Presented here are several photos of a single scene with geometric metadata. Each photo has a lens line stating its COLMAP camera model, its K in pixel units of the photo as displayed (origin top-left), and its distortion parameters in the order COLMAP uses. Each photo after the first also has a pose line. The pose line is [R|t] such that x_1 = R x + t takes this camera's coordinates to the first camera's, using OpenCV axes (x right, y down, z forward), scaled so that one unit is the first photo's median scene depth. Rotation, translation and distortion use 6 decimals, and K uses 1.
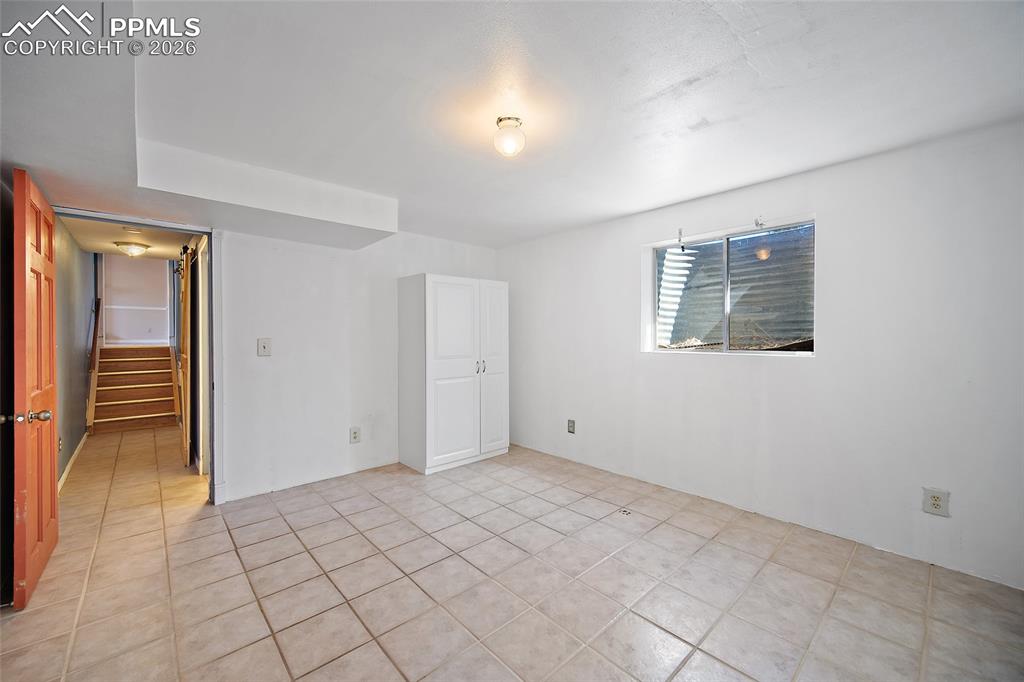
lens RADIAL K [[405.0, 0, 514.7], [0, 405.0, 336.6], [0, 0, 1]] dist [-0.002045, 0.000843]
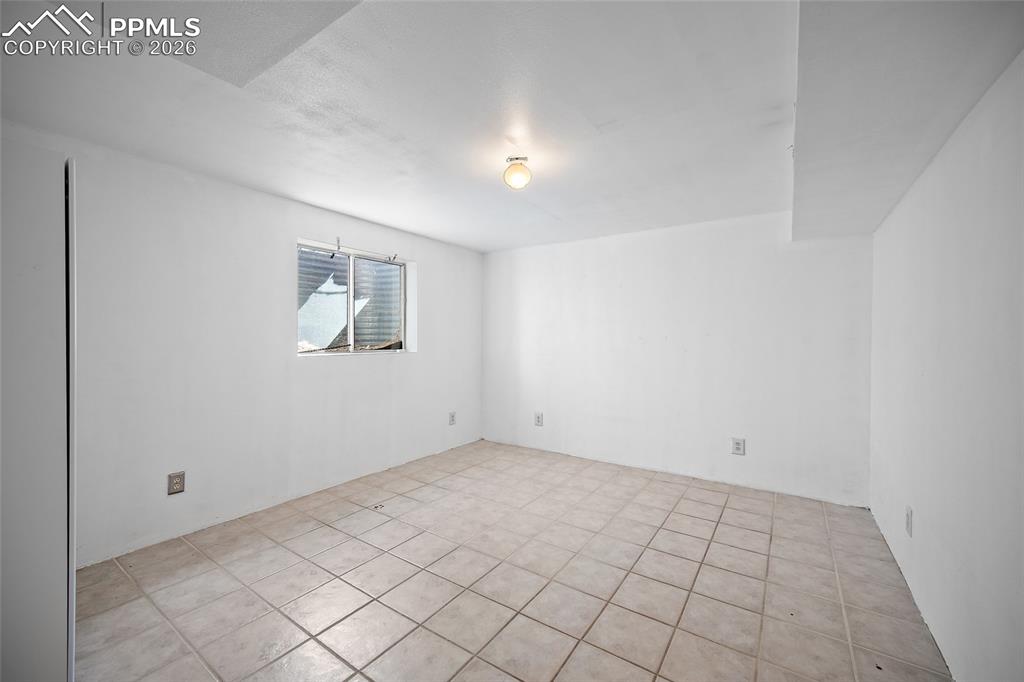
lens RADIAL K [[405.0, 0, 515.2], [0, 405.0, 341.5], [0, 0, 1]] dist [-0.002045, 0.000843]
pose [[-0.224751, -0.006700, 0.974393, -0.892443], [0.000075, 0.999976, 0.006893, -0.001881], [-0.974416, 0.001623, -0.224745, 0.963878]]
